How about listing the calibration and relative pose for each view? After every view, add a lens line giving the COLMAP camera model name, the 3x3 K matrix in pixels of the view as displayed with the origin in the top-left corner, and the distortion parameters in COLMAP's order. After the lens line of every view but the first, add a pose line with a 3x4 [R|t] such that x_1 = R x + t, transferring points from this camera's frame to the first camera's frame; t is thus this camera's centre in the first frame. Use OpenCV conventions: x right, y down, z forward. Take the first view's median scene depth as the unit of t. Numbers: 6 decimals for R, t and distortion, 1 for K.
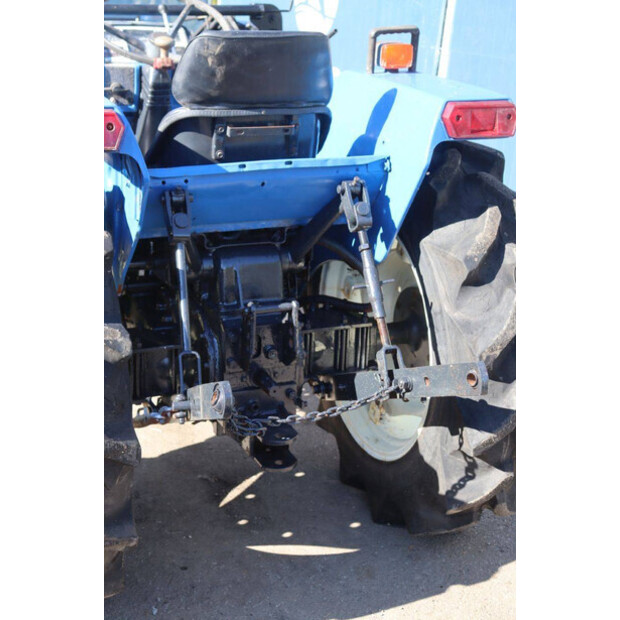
lens RADIAL K [[1036.3, 0, 310.0], [0, 1036.3, 310.0], [0, 0, 1]] dist [0.161572, 0.106547]
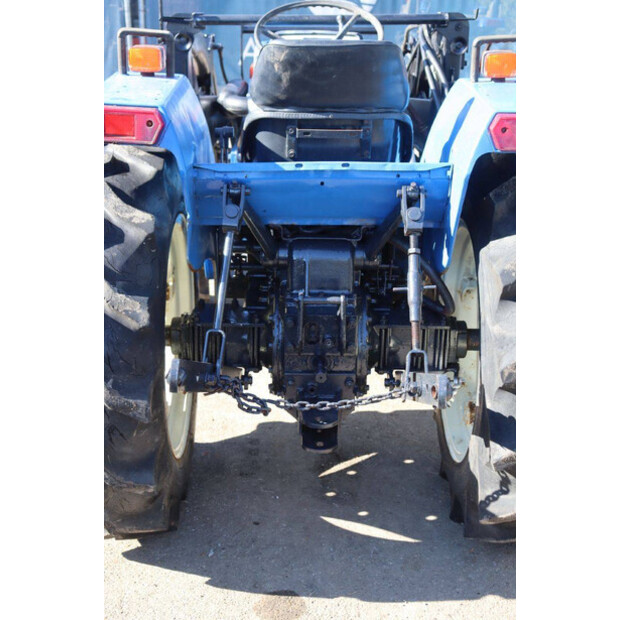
lens RADIAL K [[946.2, 0, 310.0], [0, 946.2, 310.0], [0, 0, 1]] dist [0.110115, 0.047333]
pose [[0.920937, 0.117257, -0.371654, 0.313439], [-0.110069, 0.993095, 0.040575, -0.029576], [0.373845, 0.003540, 0.927484, 0.090809]]
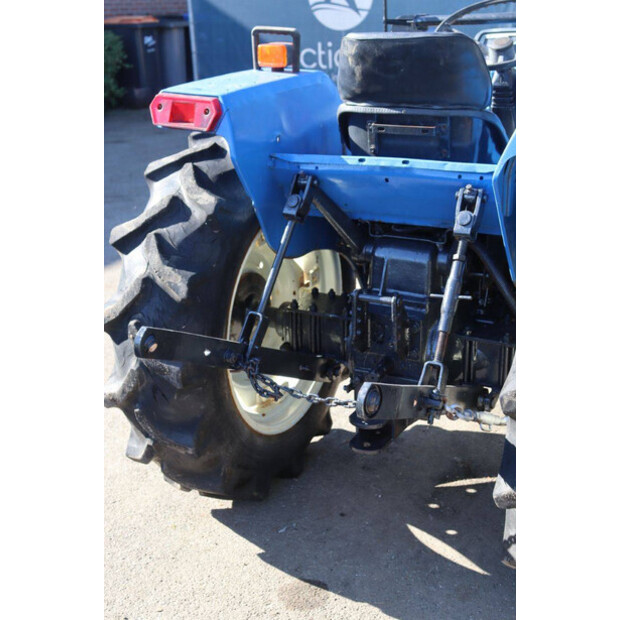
lens RADIAL K [[913.9, 0, 310.0], [0, 913.9, 310.0], [0, 0, 1]] dist [0.098391, 0.004330]
pose [[0.619418, 0.220934, -0.753332, 0.615541], [-0.207913, 0.971486, 0.113959, -0.081377], [0.757029, 0.086039, 0.647691, 0.349361]]
